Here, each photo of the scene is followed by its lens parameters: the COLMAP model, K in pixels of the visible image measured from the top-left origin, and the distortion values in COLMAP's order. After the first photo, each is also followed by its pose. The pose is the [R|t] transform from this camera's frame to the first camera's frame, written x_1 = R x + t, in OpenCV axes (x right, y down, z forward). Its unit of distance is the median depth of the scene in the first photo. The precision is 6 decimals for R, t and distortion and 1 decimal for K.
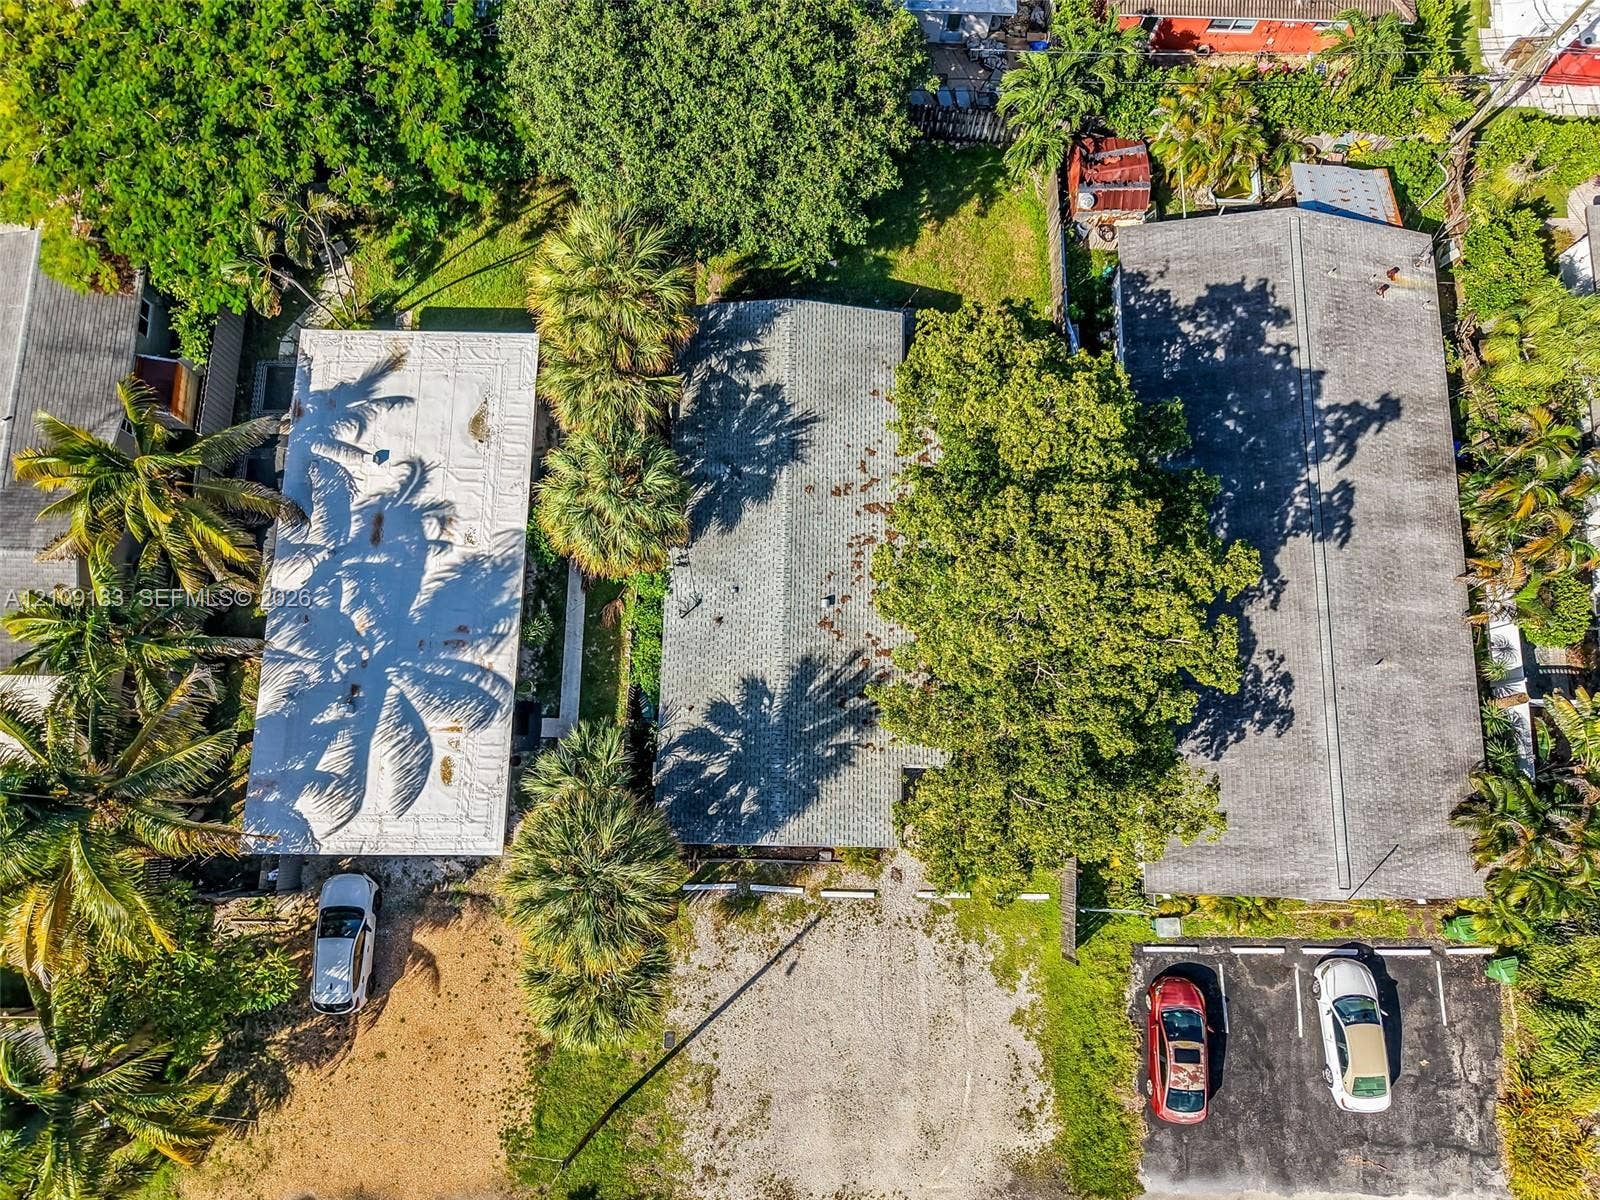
lens RADIAL K [[1107.0, 0, 804.4], [0, 1107.0, 607.0], [0, 0, 1]] dist [0.011848, 0.001358]
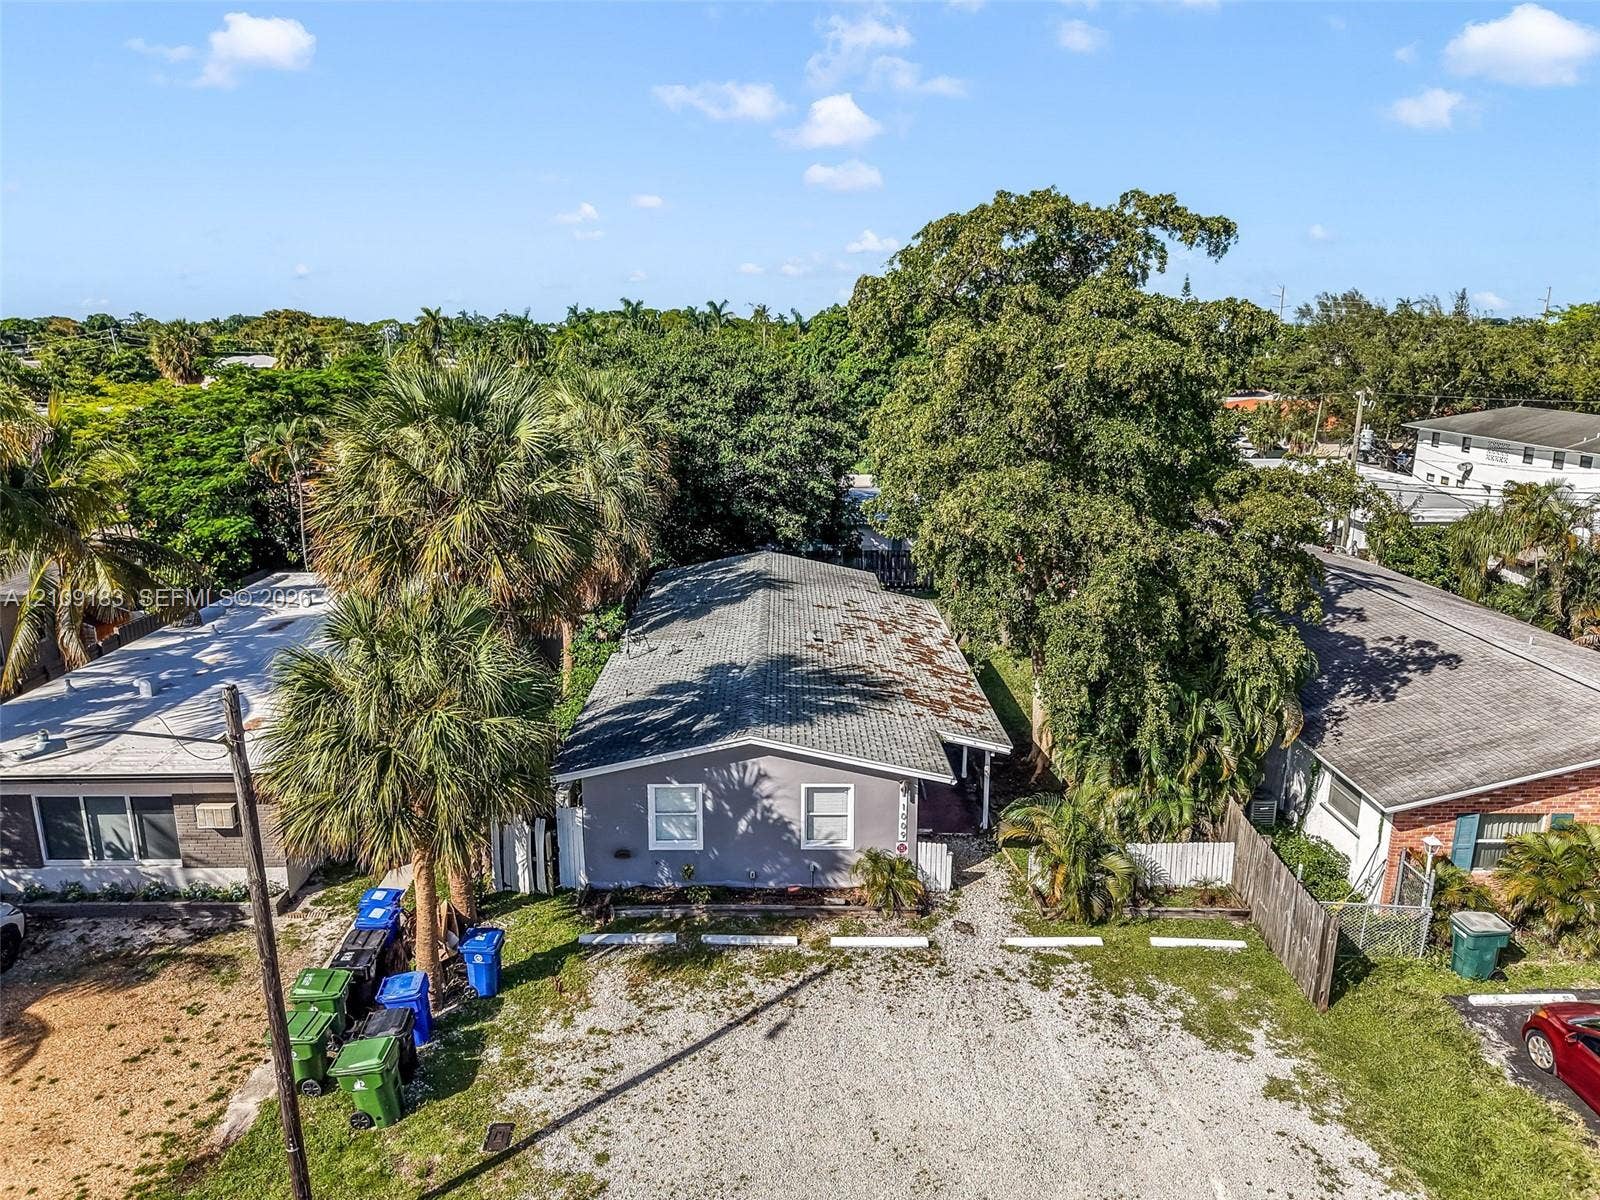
lens RADIAL K [[1107.0, 0, 800.1], [0, 1107.0, 521.5], [0, 0, 1]] dist [0.011848, 0.001358]
pose [[0.999059, -0.033881, 0.027093, -0.007855], [0.037896, 0.377653, -0.925171, 0.699282], [0.021114, 0.925327, 0.378581, 0.610969]]
